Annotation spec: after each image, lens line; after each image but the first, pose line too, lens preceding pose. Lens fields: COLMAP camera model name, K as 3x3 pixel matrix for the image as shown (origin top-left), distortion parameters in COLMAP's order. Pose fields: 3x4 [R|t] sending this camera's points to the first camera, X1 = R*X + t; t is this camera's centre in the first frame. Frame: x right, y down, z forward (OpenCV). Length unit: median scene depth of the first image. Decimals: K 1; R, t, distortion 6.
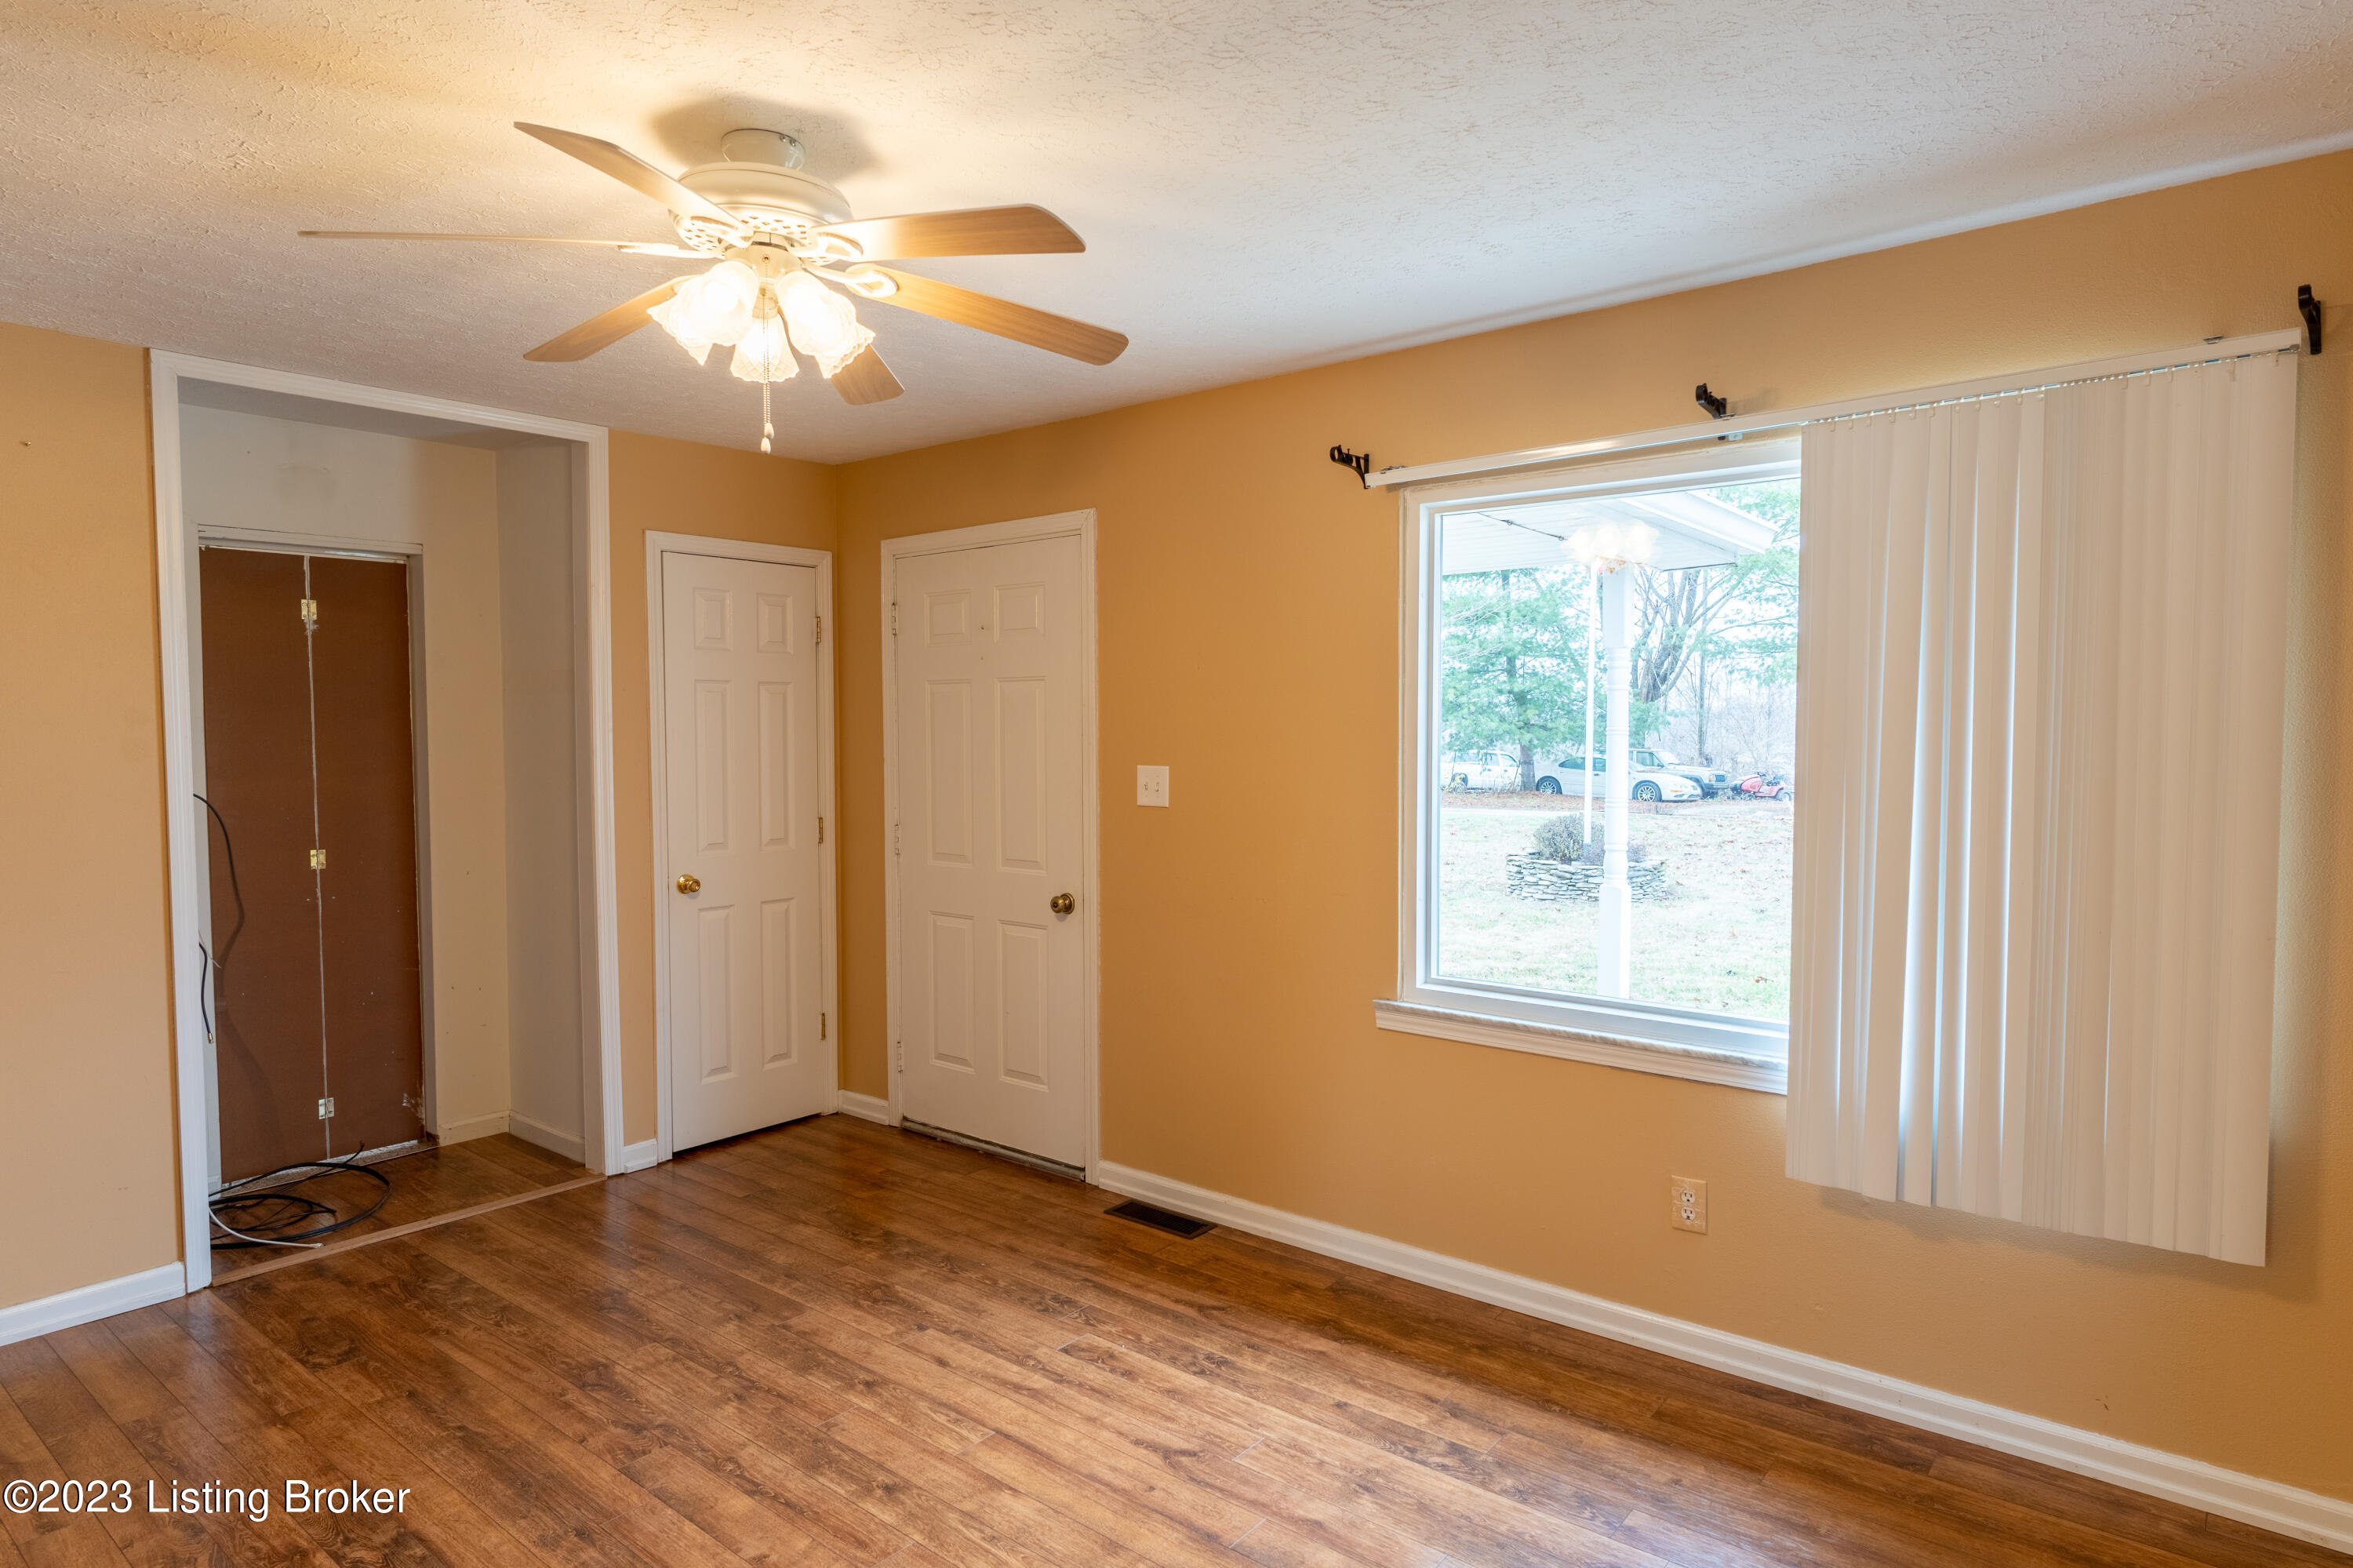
lens RADIAL K [[1323.4, 0, 1176.5], [0, 1323.4, 784.0], [0, 0, 1]] dist [0.003186, 0.001008]
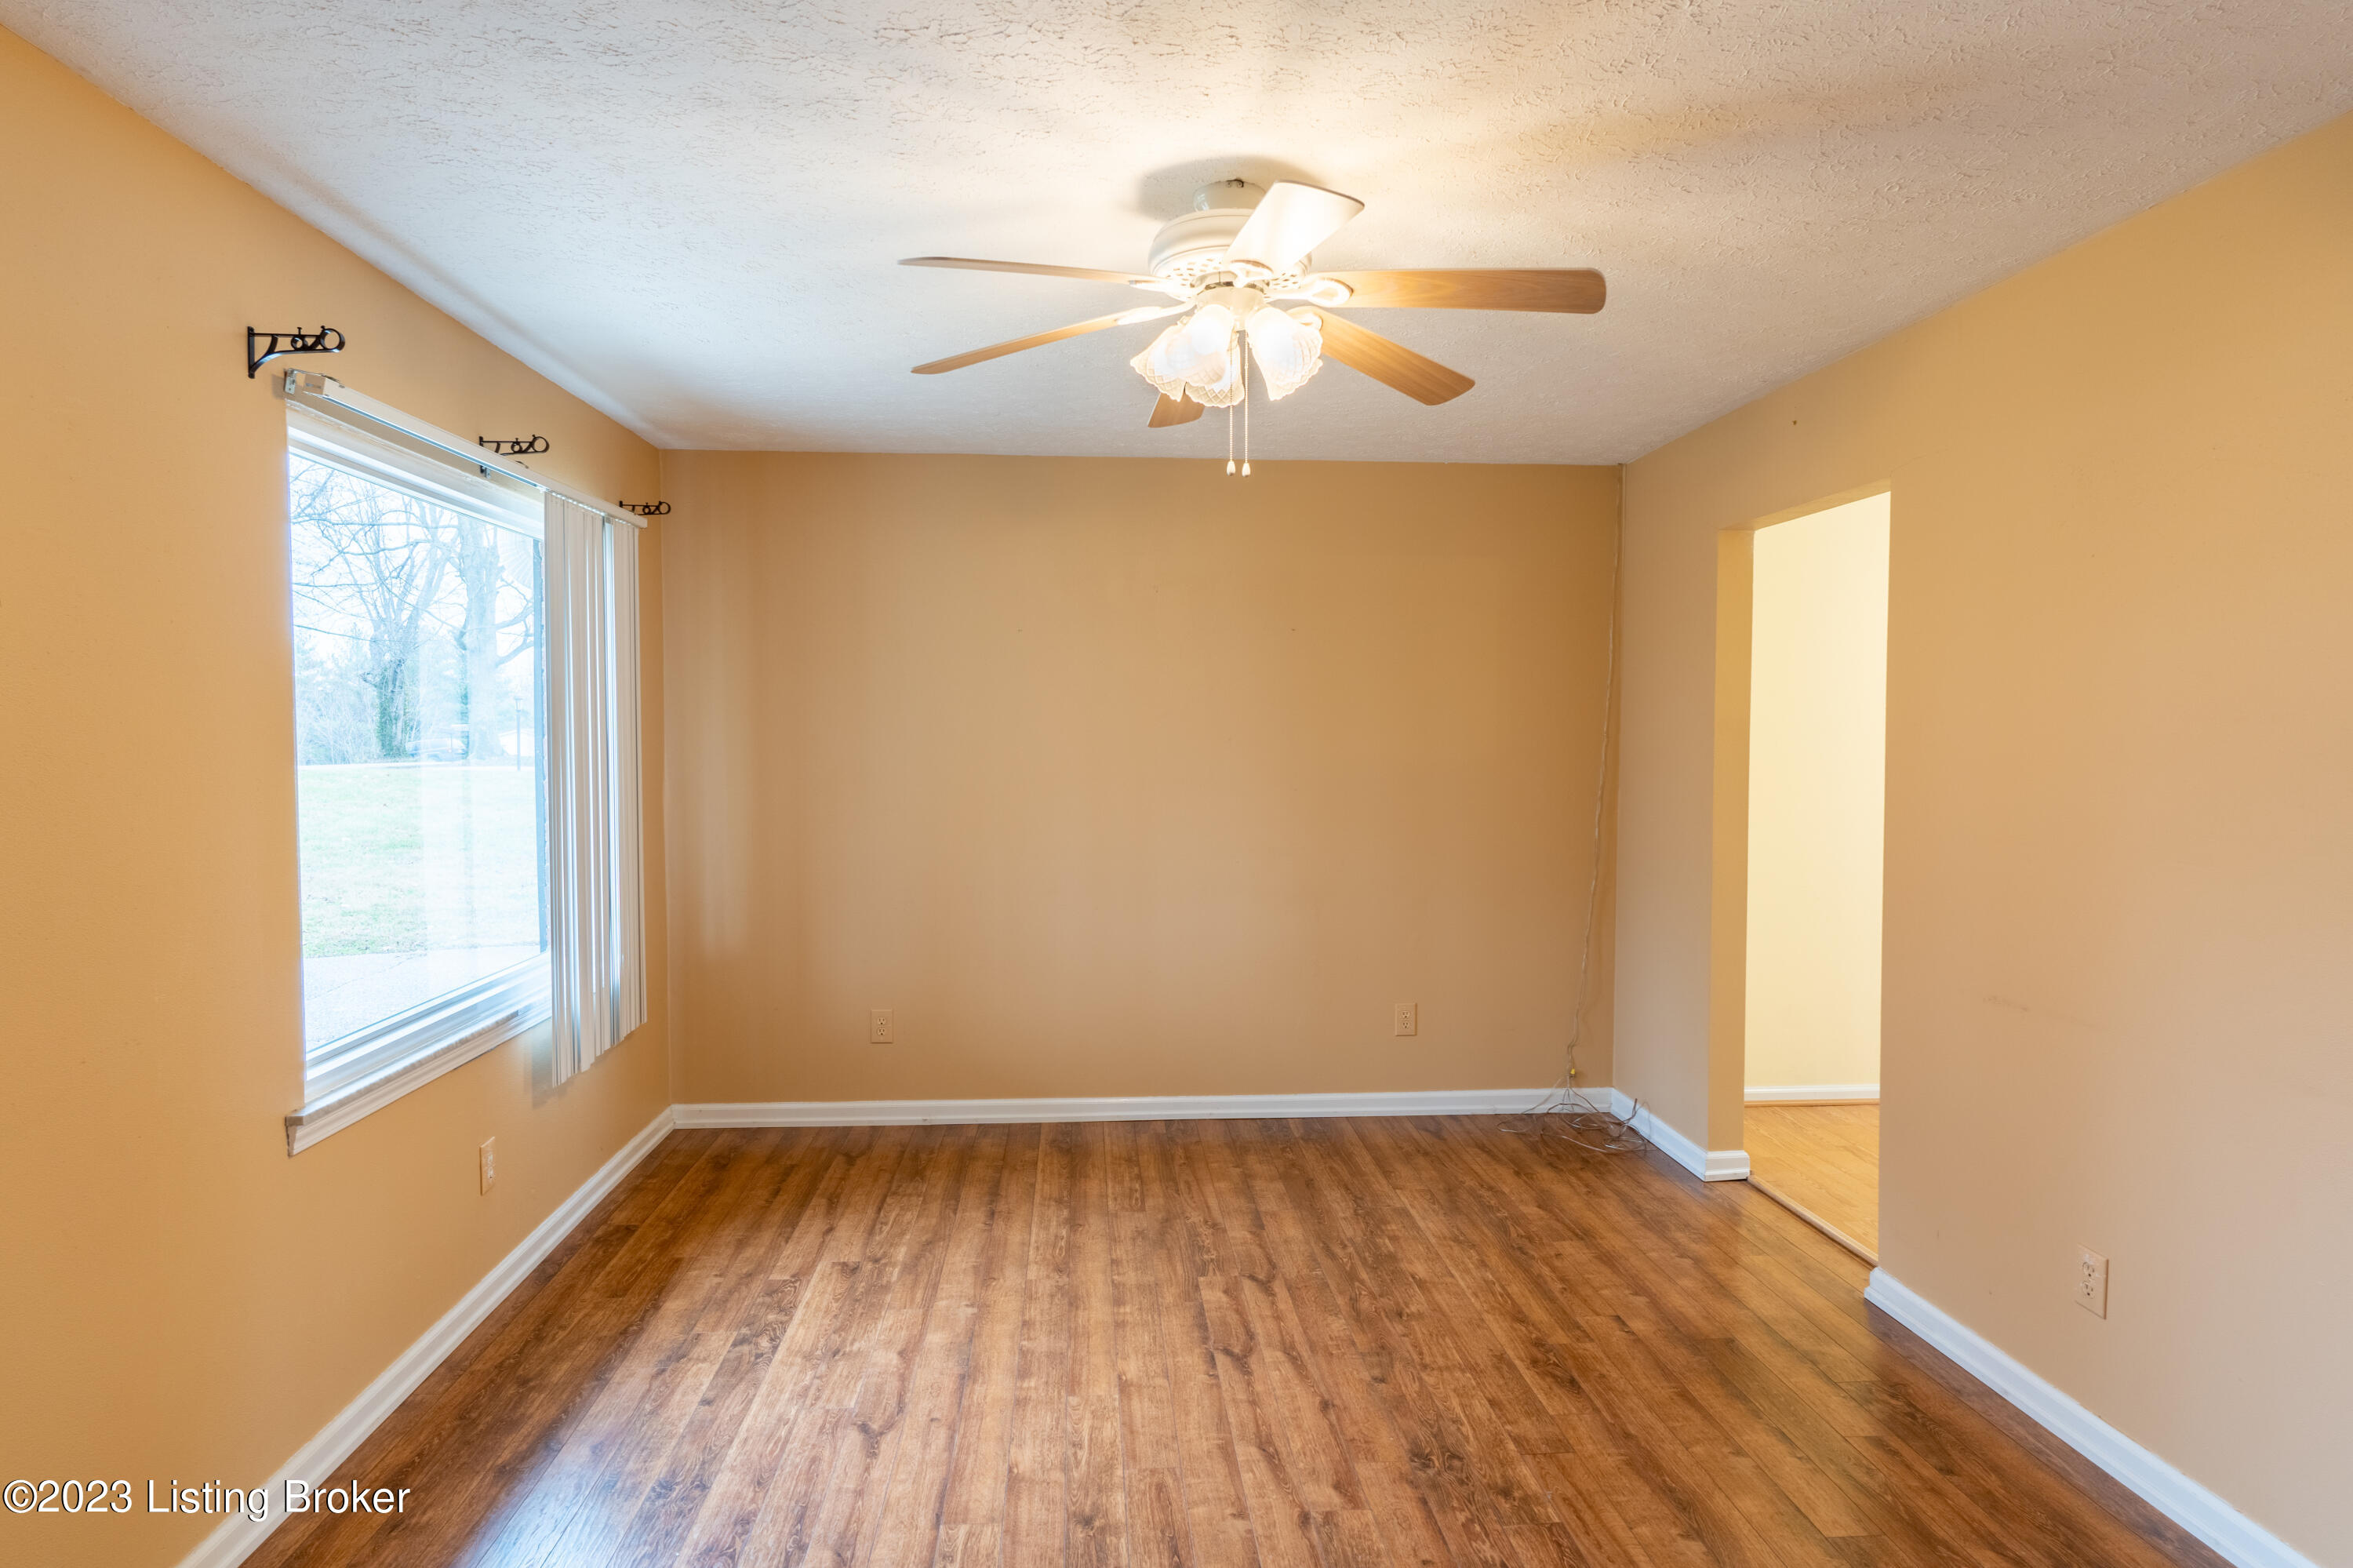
lens RADIAL K [[1323.4, 0, 1176.5], [0, 1323.4, 784.0], [0, 0, 1]] dist [0.003186, 0.001008]
pose [[-0.691669, -0.027909, 0.721675, -0.912666], [0.030816, 0.997203, 0.068099, -0.061382], [-0.721557, 0.069341, -0.688874, 1.534041]]
